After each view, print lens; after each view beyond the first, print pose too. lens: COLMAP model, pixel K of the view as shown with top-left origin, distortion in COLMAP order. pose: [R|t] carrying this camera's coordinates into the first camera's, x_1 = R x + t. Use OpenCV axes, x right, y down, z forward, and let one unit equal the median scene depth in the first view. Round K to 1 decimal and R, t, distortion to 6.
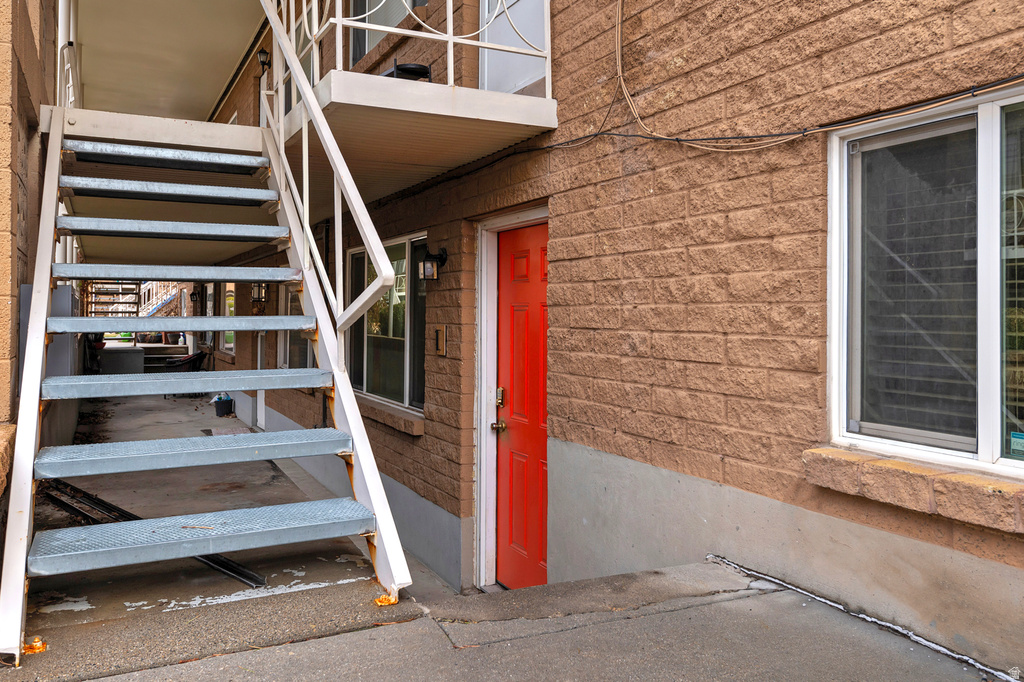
lens RADIAL K [[803.1, 0, 483.2], [0, 803.1, 311.6], [0, 0, 1]] dist [0.015745, -0.021649]
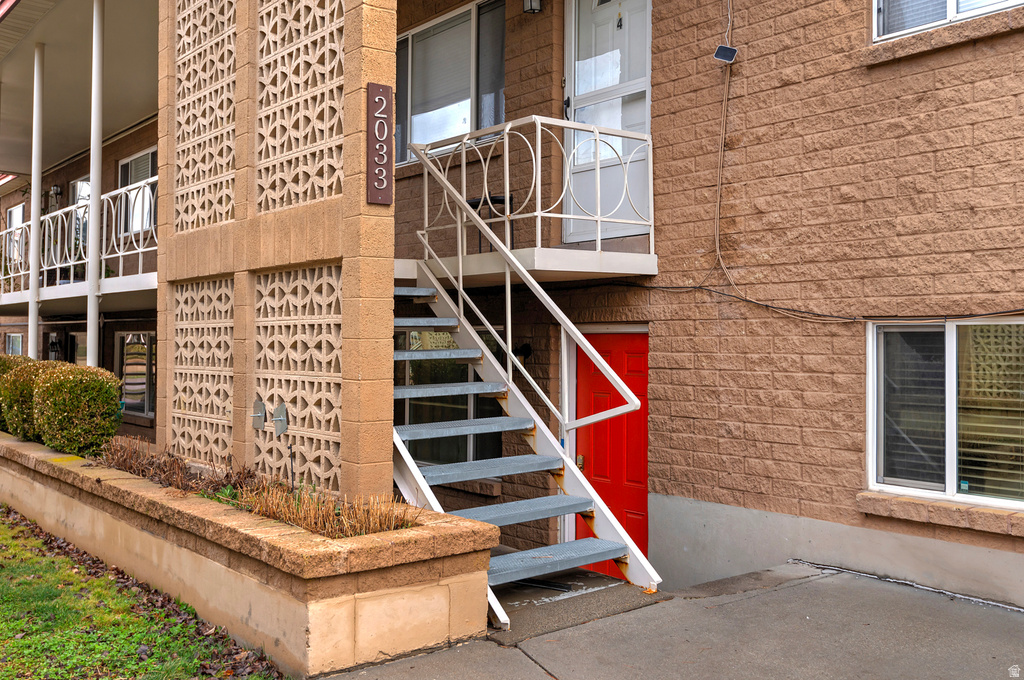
lens RADIAL K [[1008.0, 0, 513.1], [0, 1008.0, 339.0], [0, 0, 1]] dist [-0.022548, 0.000000]
pose [[0.970800, -0.012684, 0.239554, -0.788181], [0.009941, 0.999870, 0.012656, -0.189636], [-0.239683, -0.009905, 0.970801, -0.898426]]
